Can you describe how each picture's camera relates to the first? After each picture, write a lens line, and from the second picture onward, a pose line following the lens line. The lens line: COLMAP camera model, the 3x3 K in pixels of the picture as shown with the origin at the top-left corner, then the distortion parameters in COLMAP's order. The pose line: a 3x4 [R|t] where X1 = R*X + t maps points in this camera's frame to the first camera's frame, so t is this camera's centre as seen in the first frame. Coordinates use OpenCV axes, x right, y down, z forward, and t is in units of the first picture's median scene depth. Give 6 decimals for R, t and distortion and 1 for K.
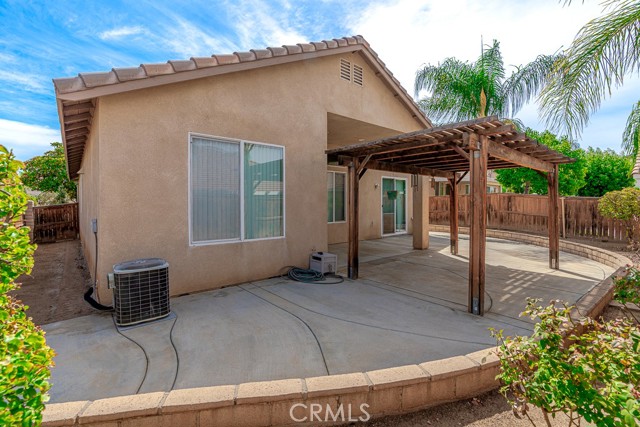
lens RADIAL K [[290.3, 0, 320.0], [0, 290.3, 213.5], [0, 0, 1]] dist [-0.001549, -0.000050]
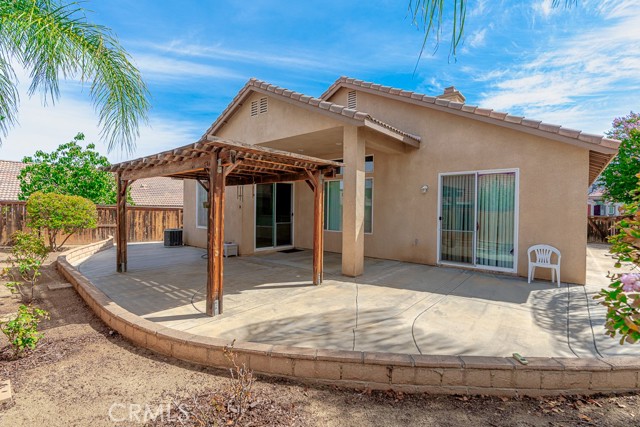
lens RADIAL K [[290.3, 0, 320.0], [0, 290.3, 213.5], [0, 0, 1]] dist [-0.001549, -0.000050]
pose [[0.177716, 0.019684, -0.983885, 1.266257], [-0.049315, 0.998722, 0.011073, -0.048473], [0.982845, 0.046553, 0.178459, 0.956342]]
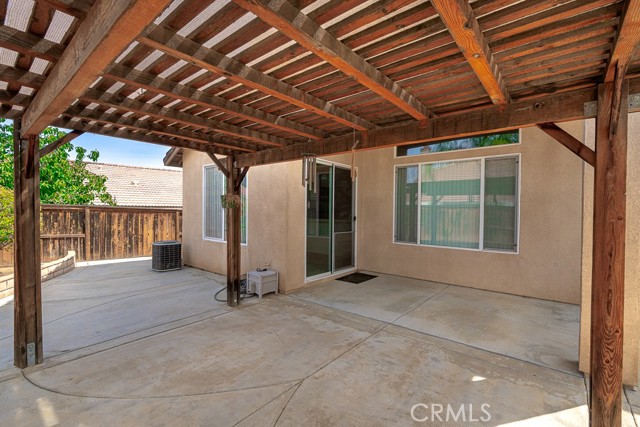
lens RADIAL K [[290.3, 0, 320.0], [0, 290.3, 213.5], [0, 0, 1]] dist [-0.001549, -0.000050]
pose [[0.177346, 0.012662, -0.984067, 0.714944], [-0.046404, 0.998913, 0.004490, -0.035779], [0.983054, 0.044869, 0.177741, 0.811948]]
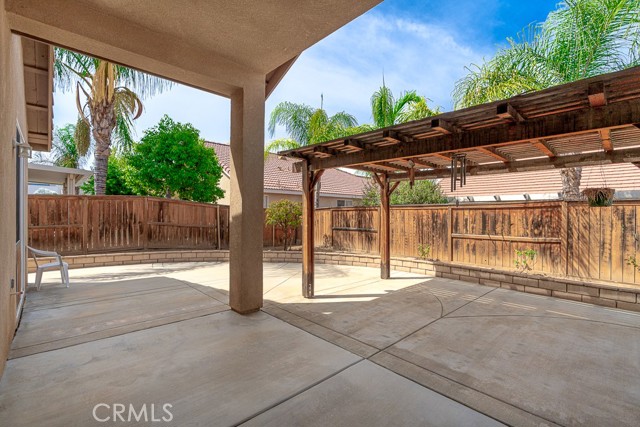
lens RADIAL K [[290.3, 0, 320.0], [0, 290.3, 213.5], [0, 0, 1]] dist [-0.001549, -0.000050]
pose [[-0.059153, -0.000268, 0.998249, -0.164515], [0.025968, 0.999661, 0.001807, -0.037049], [-0.997911, 0.026029, -0.059126, 1.119186]]
